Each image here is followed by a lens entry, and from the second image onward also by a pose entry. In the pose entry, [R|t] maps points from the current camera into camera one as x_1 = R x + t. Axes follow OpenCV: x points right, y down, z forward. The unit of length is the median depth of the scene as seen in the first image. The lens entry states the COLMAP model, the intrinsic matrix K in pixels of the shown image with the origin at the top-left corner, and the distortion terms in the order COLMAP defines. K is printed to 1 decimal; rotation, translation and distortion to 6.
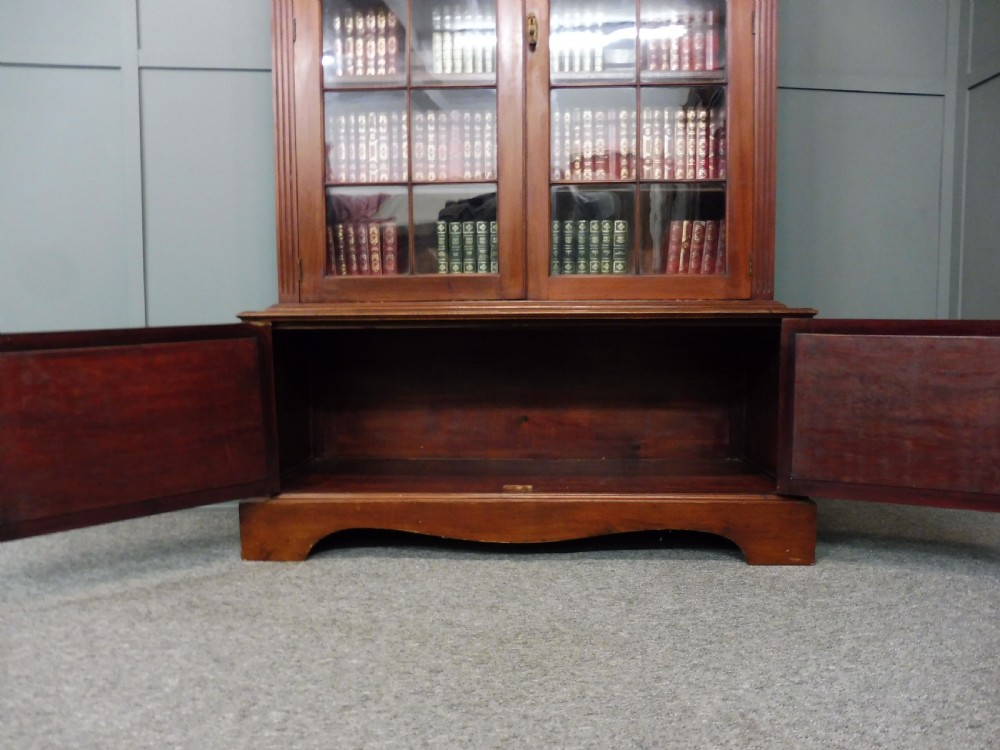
lens RADIAL K [[725.3, 0, 505.2], [0, 725.3, 381.5], [0, 0, 1]] dist [-0.038352, -0.015349]
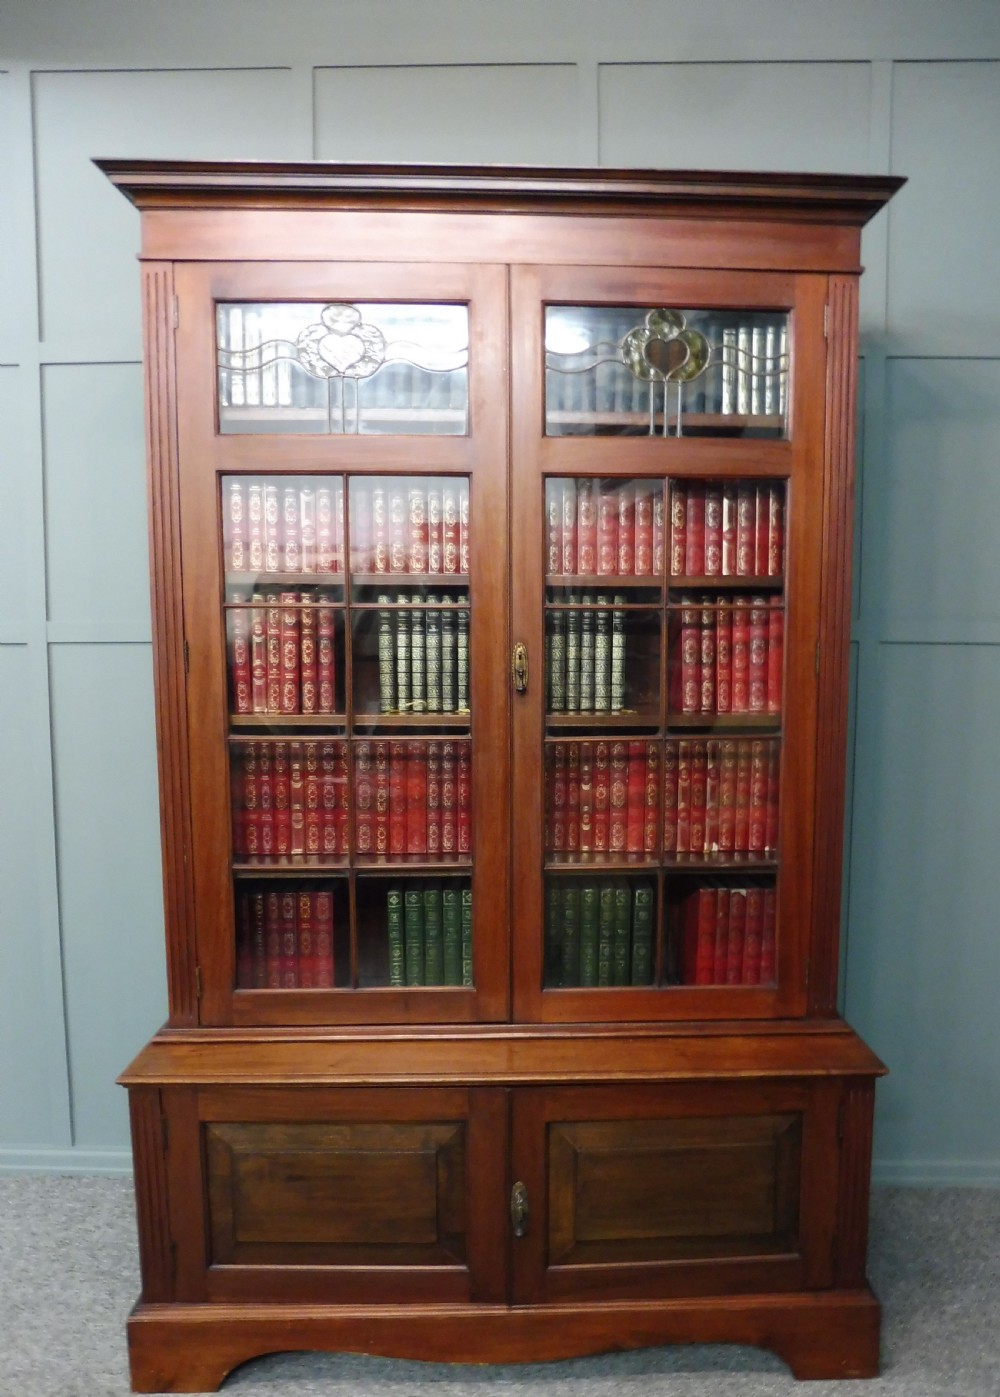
lens RADIAL K [[1020.3, 0, 554.4], [0, 1020.3, 747.1], [0, 0, 1]] dist [-0.057040, 0.007376]
pose [[0.997147, 0.001776, 0.075465, -0.005932], [-0.004343, 0.999417, 0.033866, -0.465045], [-0.075361, -0.034098, 0.996573, -0.036394]]
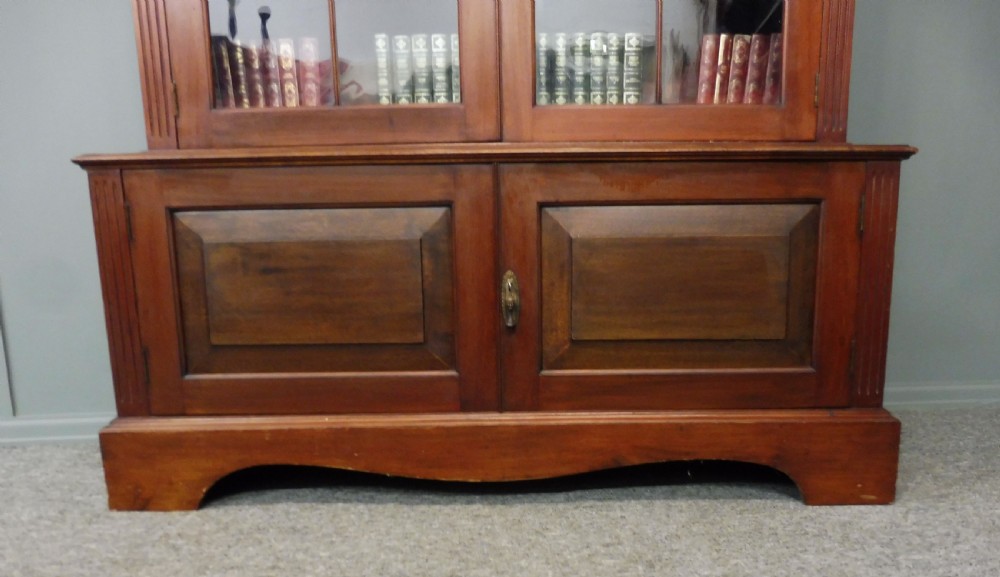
lens RADIAL K [[756.9, 0, 526.2], [0, 756.9, 393.5], [0, 0, 1]] dist [-0.029597, -0.018164]
pose [[0.999152, -0.013328, 0.038949, 0.023154], [0.008343, 0.992066, 0.125442, 0.041691], [-0.040312, -0.125010, 0.991336, 0.258498]]
